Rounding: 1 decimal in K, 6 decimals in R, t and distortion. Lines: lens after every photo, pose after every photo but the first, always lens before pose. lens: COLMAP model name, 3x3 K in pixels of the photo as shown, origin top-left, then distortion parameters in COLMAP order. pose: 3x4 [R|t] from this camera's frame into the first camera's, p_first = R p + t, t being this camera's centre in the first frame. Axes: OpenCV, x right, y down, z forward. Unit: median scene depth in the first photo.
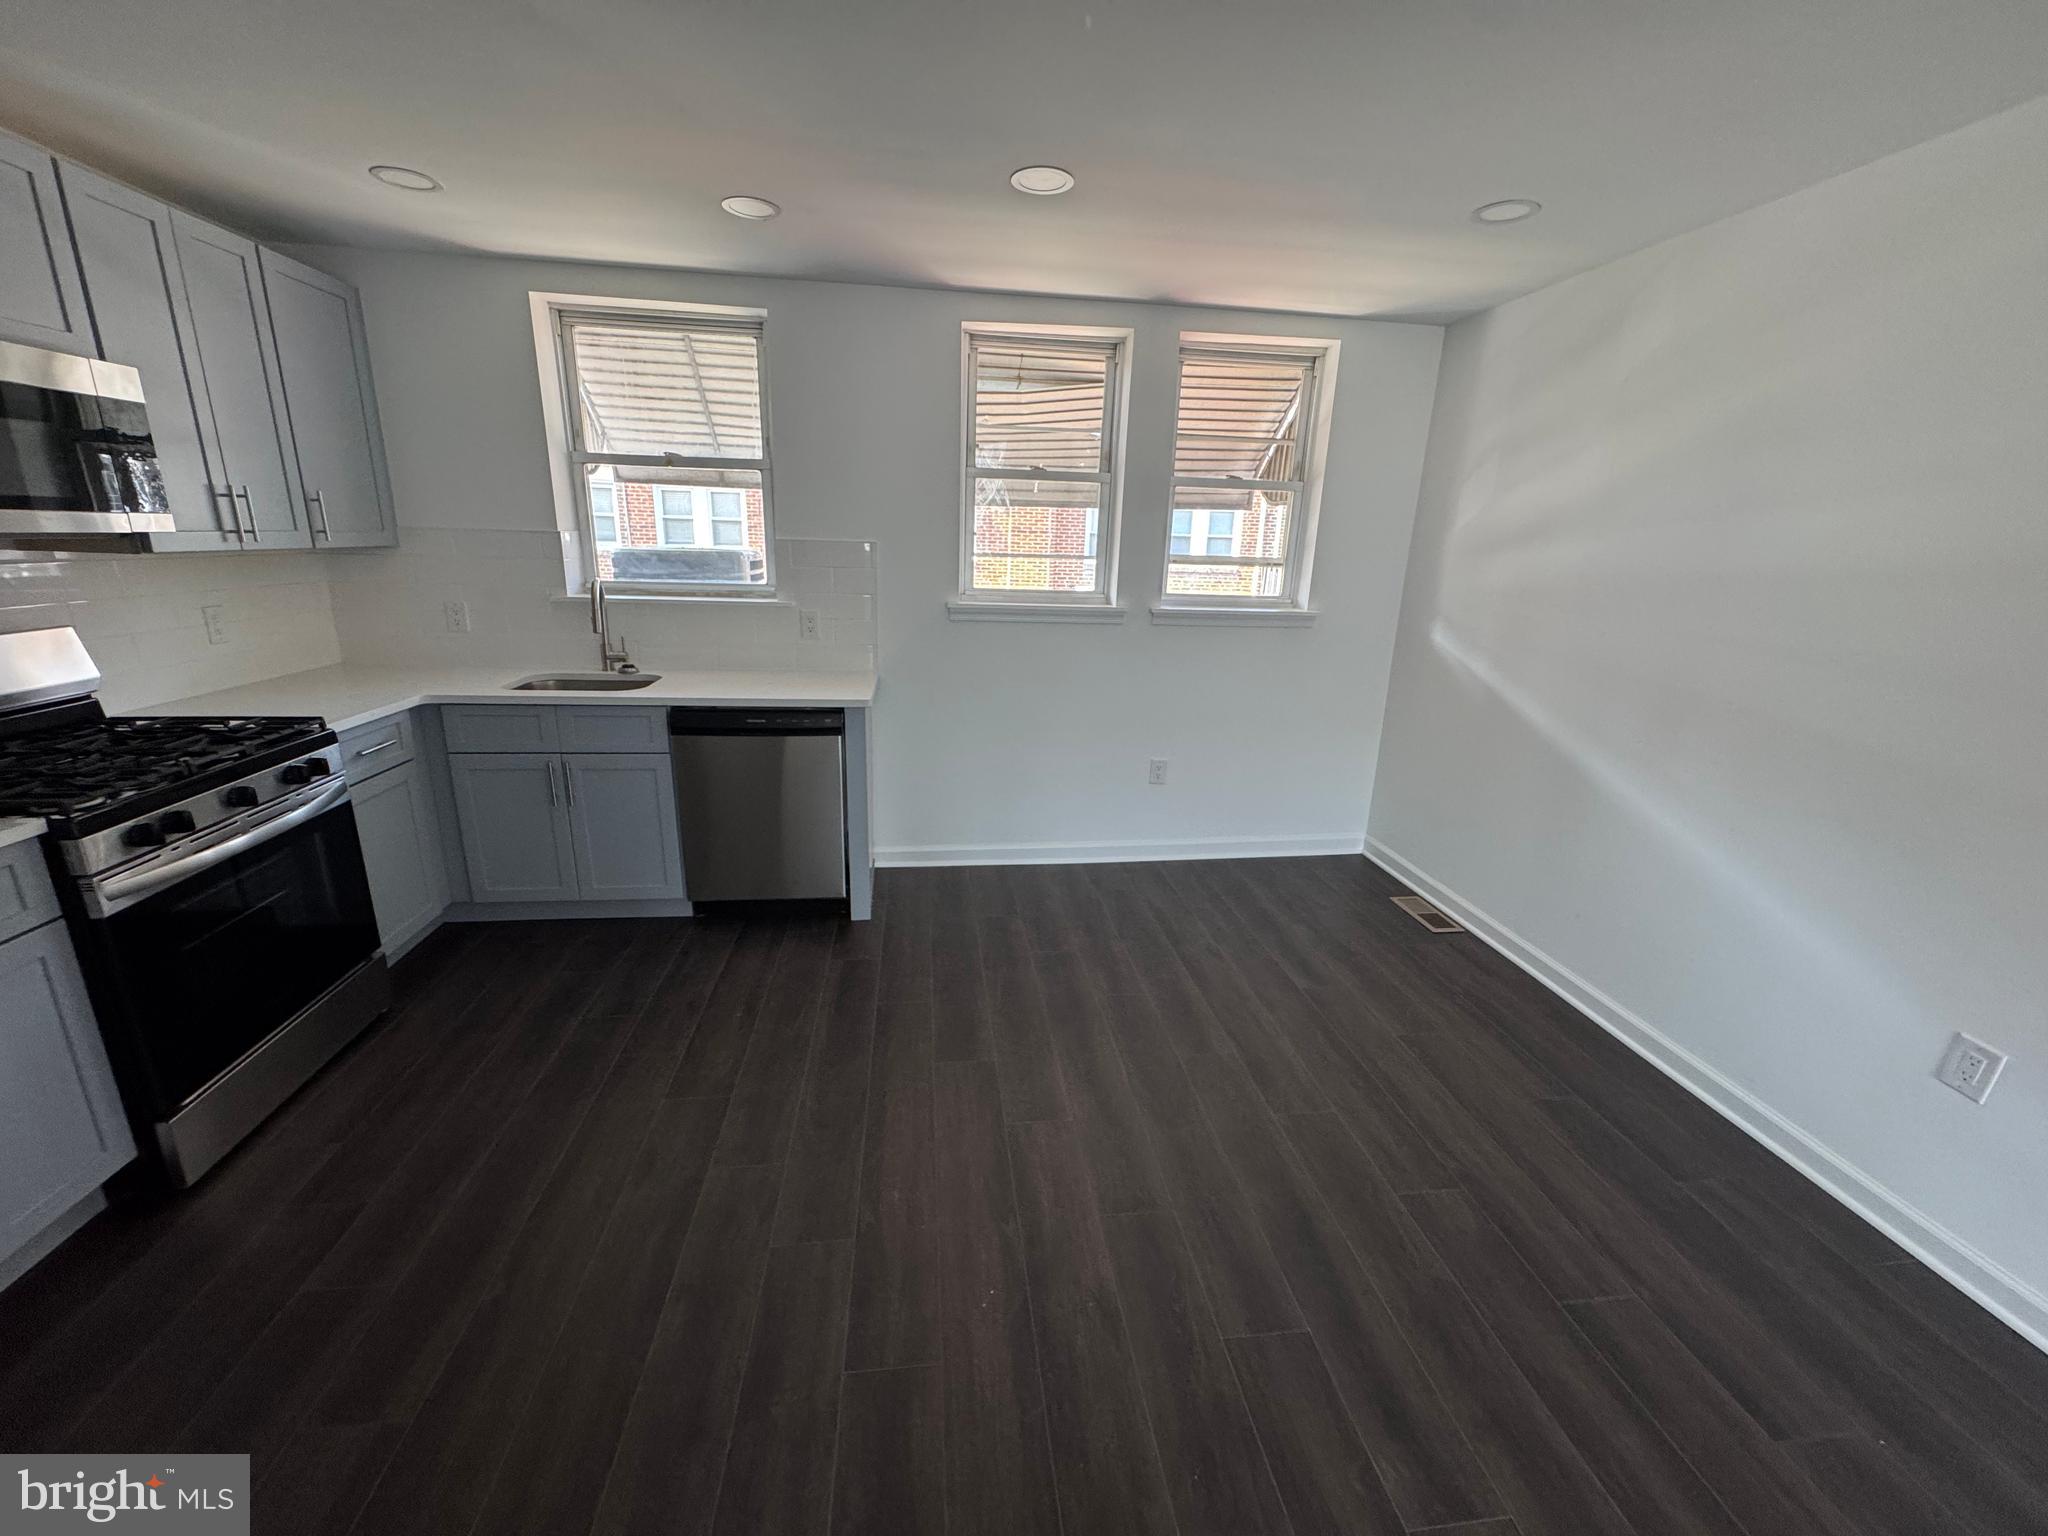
lens RADIAL K [[827.6, 0, 1020.8], [0, 827.6, 765.7], [0, 0, 1]] dist [0.002569, 0.000132]
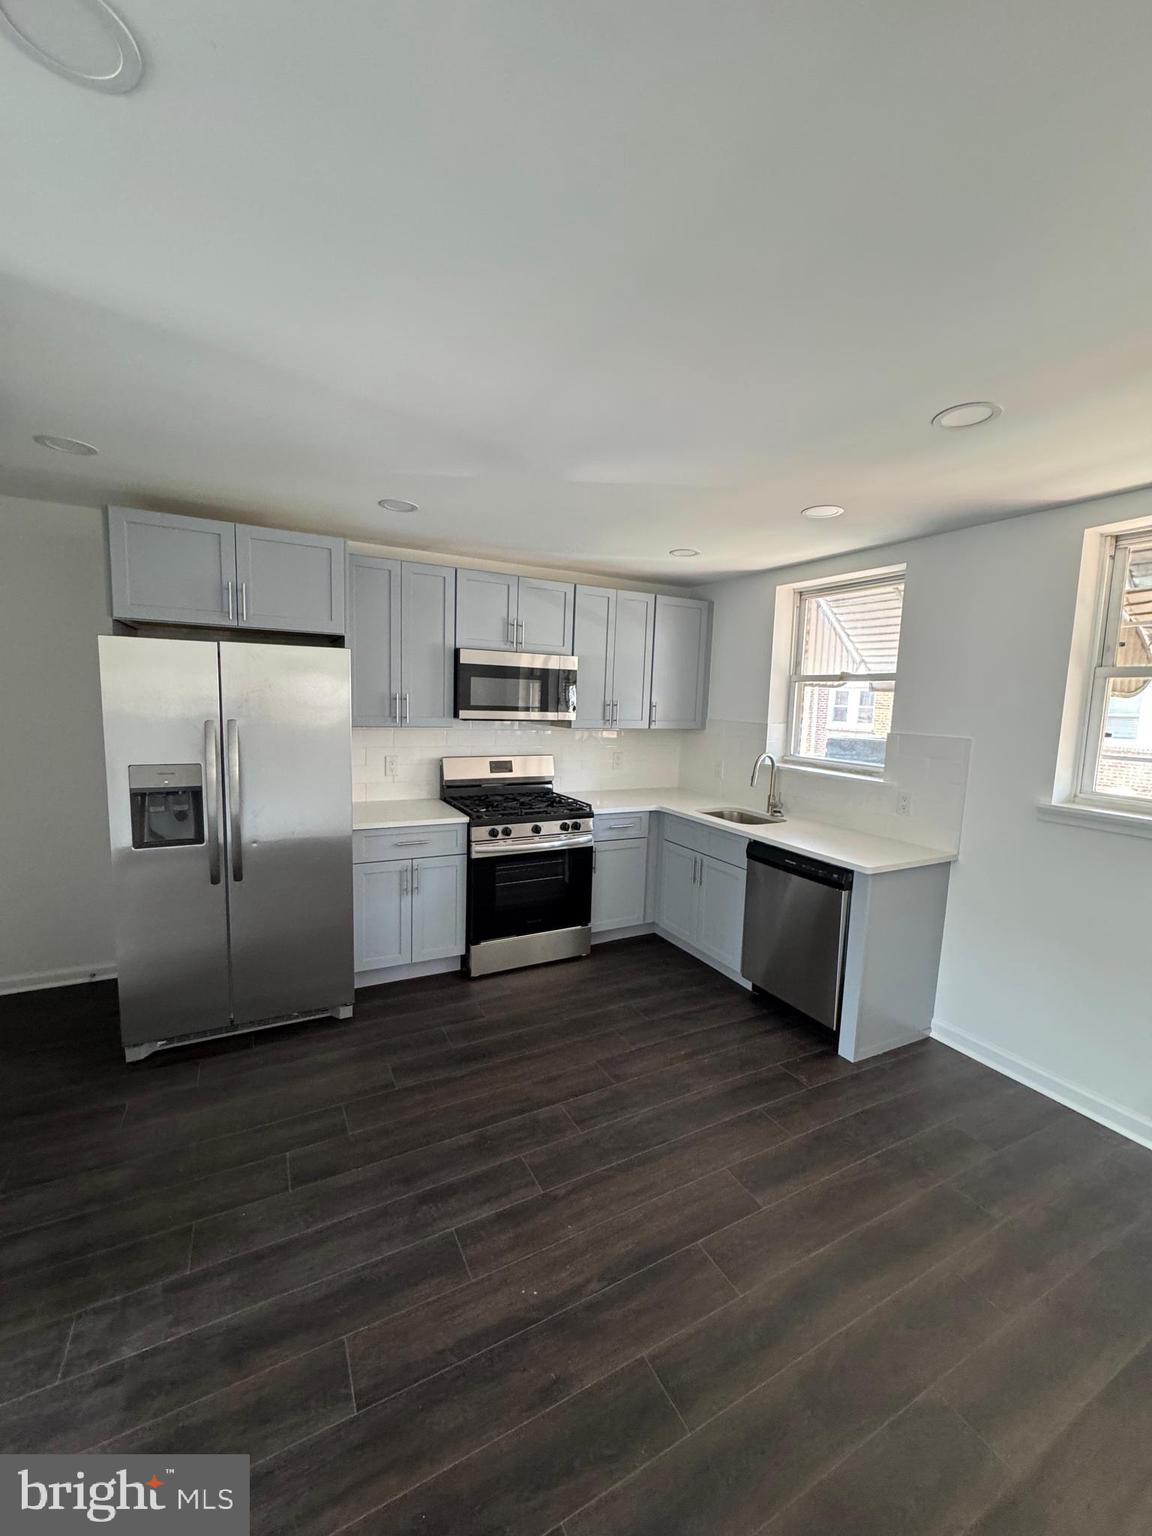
lens RADIAL K [[620.7, 0, 578.8], [0, 620.7, 765.3], [0, 0, 1]] dist [0.002569, 0.000132]
pose [[0.350361, 0.083531, -0.932883, 0.498757], [-0.275100, 0.961261, -0.017247, -0.095651], [0.895303, 0.262678, 0.359767, 0.298133]]
